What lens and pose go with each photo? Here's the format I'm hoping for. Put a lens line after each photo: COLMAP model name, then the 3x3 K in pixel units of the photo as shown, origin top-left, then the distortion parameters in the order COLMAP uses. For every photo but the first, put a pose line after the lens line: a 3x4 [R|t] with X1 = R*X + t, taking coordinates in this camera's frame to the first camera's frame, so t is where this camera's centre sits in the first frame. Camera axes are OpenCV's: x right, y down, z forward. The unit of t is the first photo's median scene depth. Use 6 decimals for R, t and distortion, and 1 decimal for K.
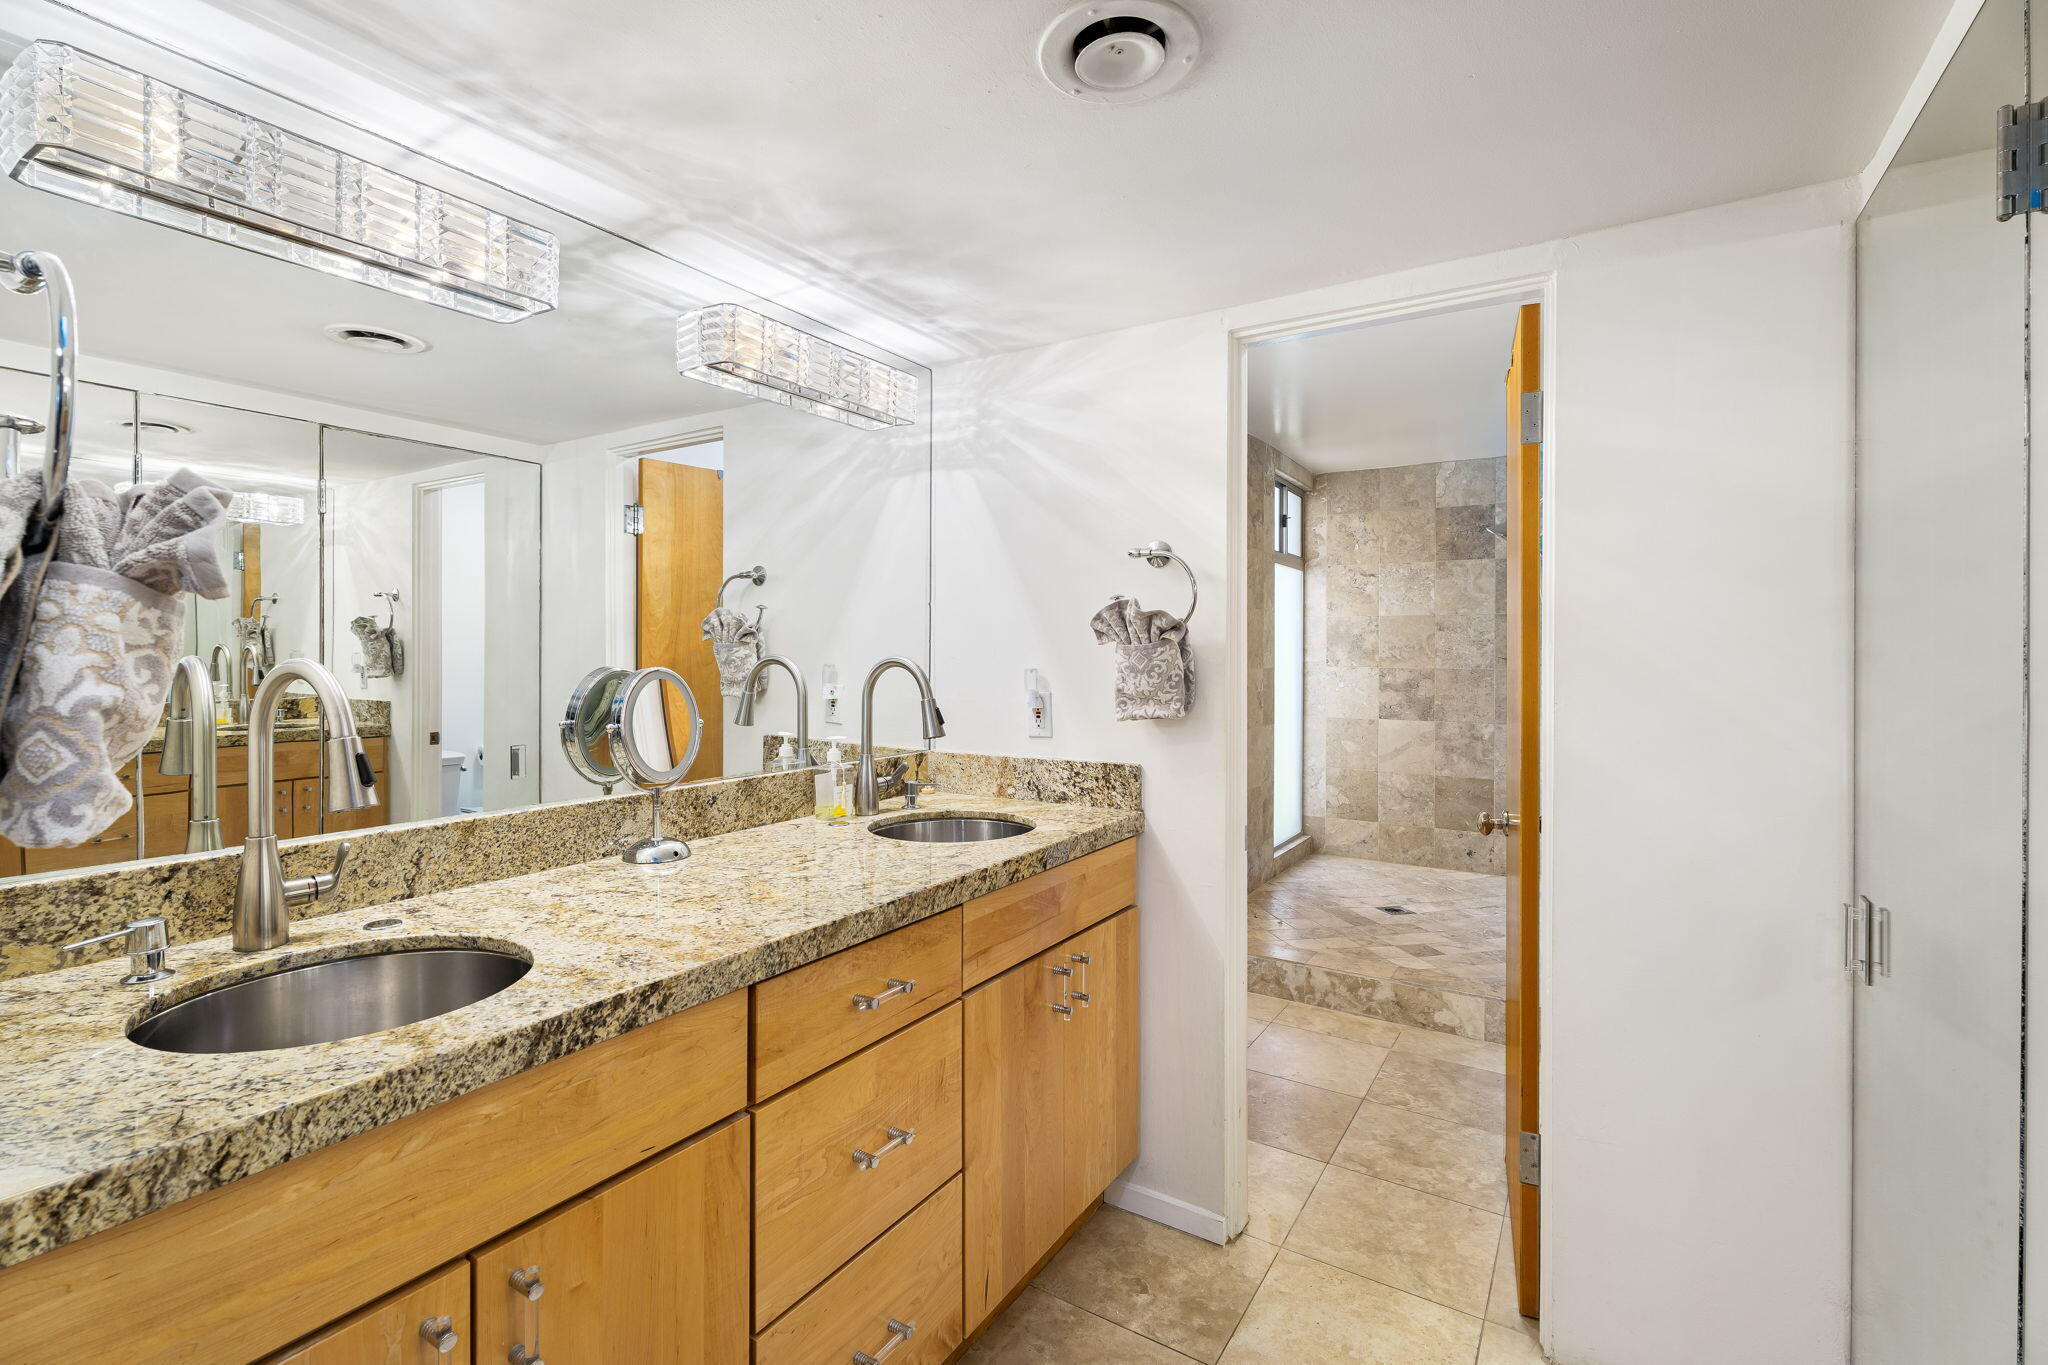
lens RADIAL K [[914.4, 0, 1031.0], [0, 914.4, 664.2], [0, 0, 1]] dist [-0.000759, 0.000150]
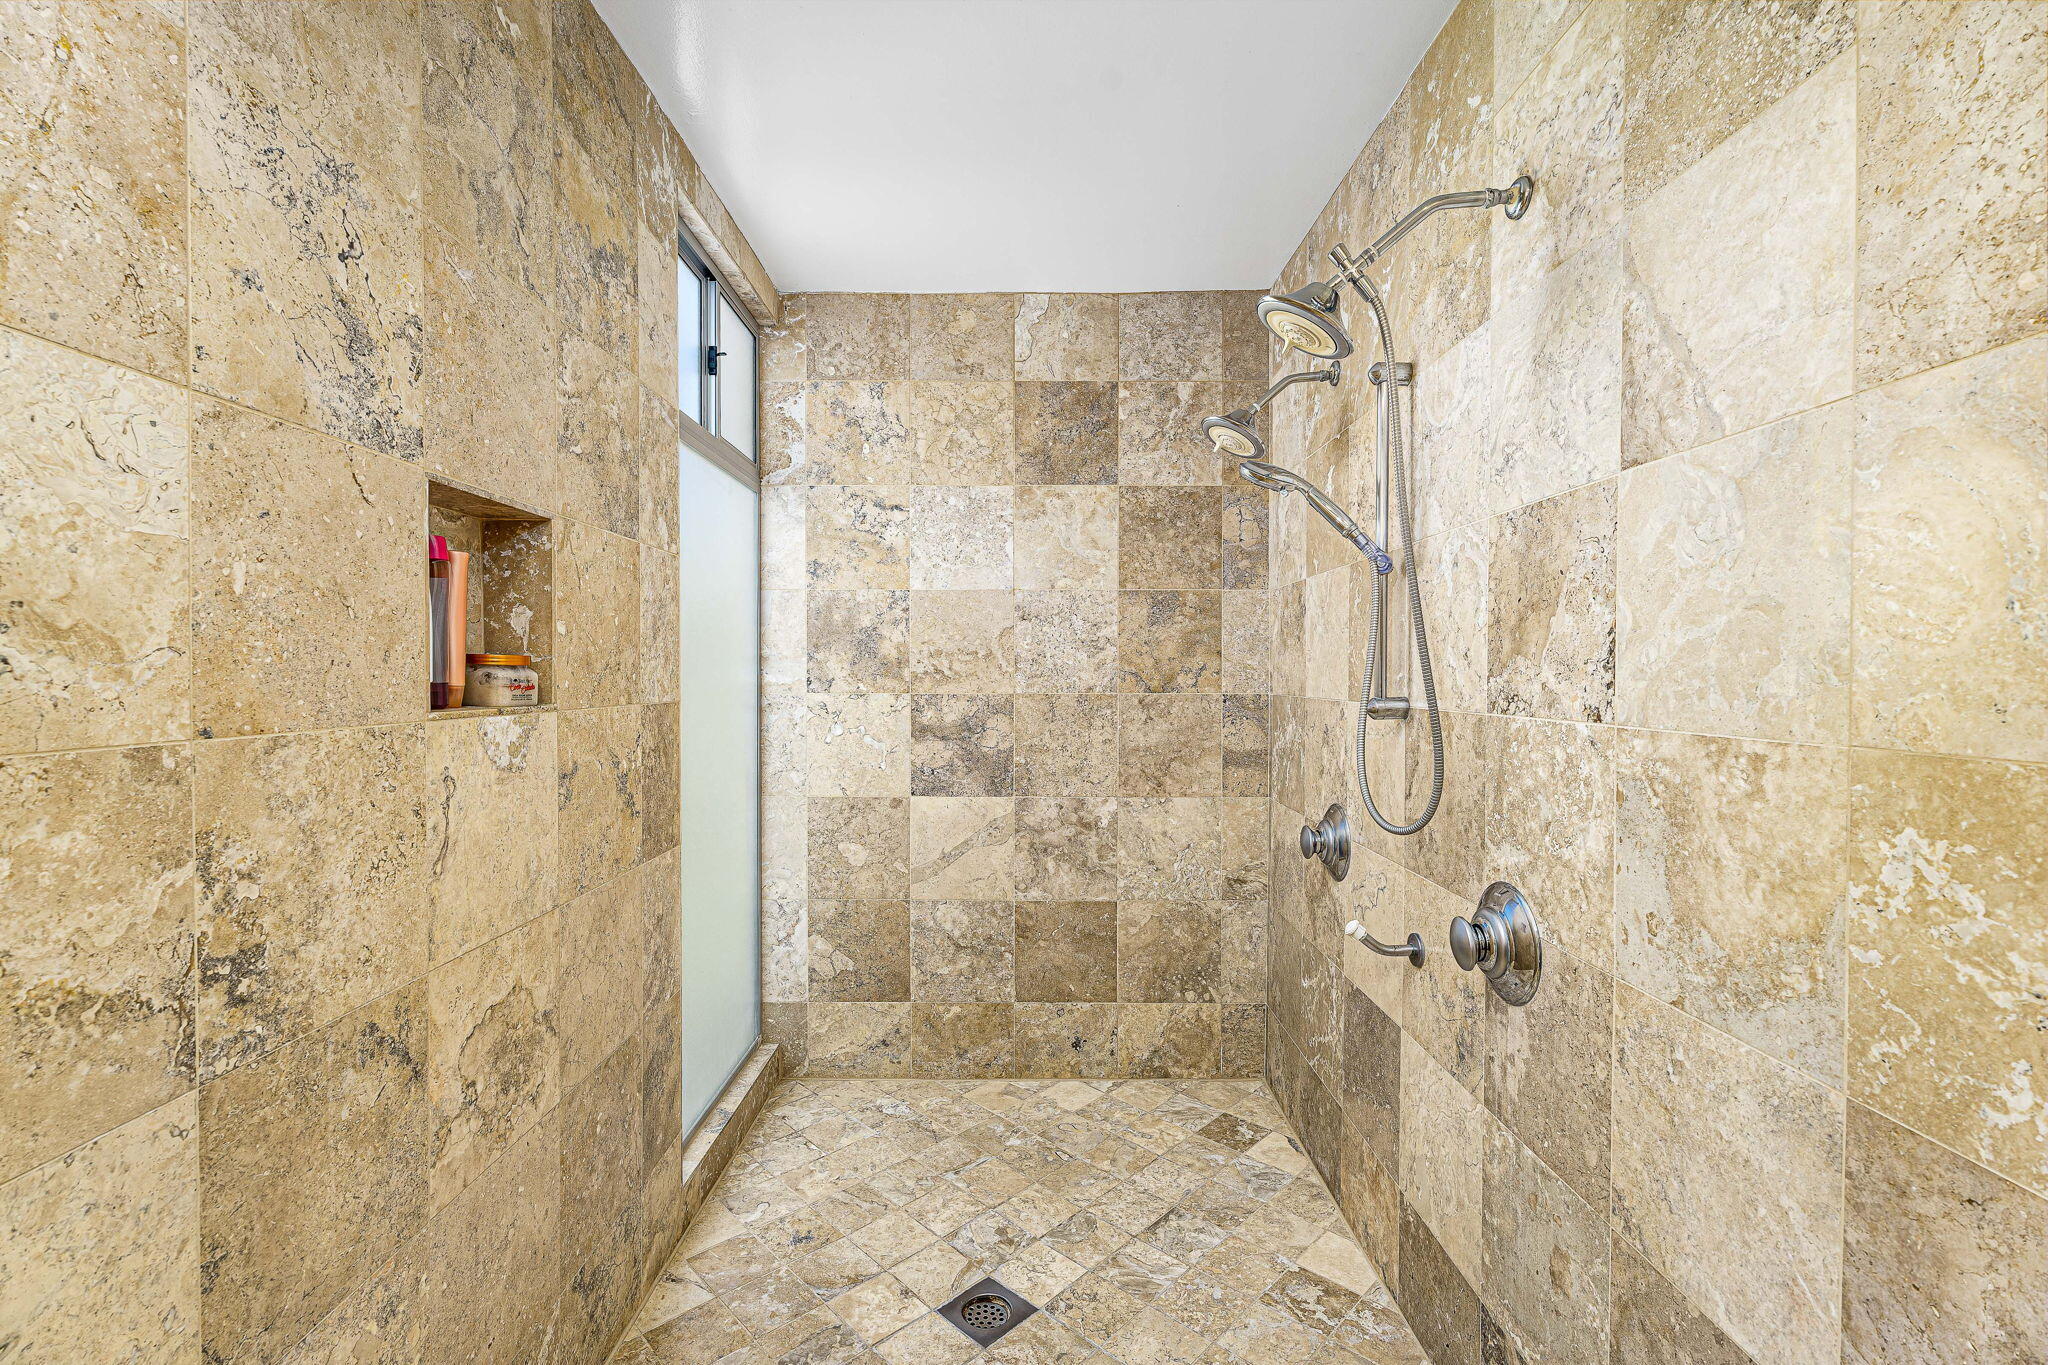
lens RADIAL K [[914.4, 0, 1031.0], [0, 914.4, 664.2], [0, 0, 1]] dist [-0.000759, 0.000150]
pose [[0.844731, -0.001443, 0.535190, 0.170643], [0.010544, 0.999847, -0.013945, -0.004633], [-0.535088, 0.017423, 0.844617, 0.548160]]
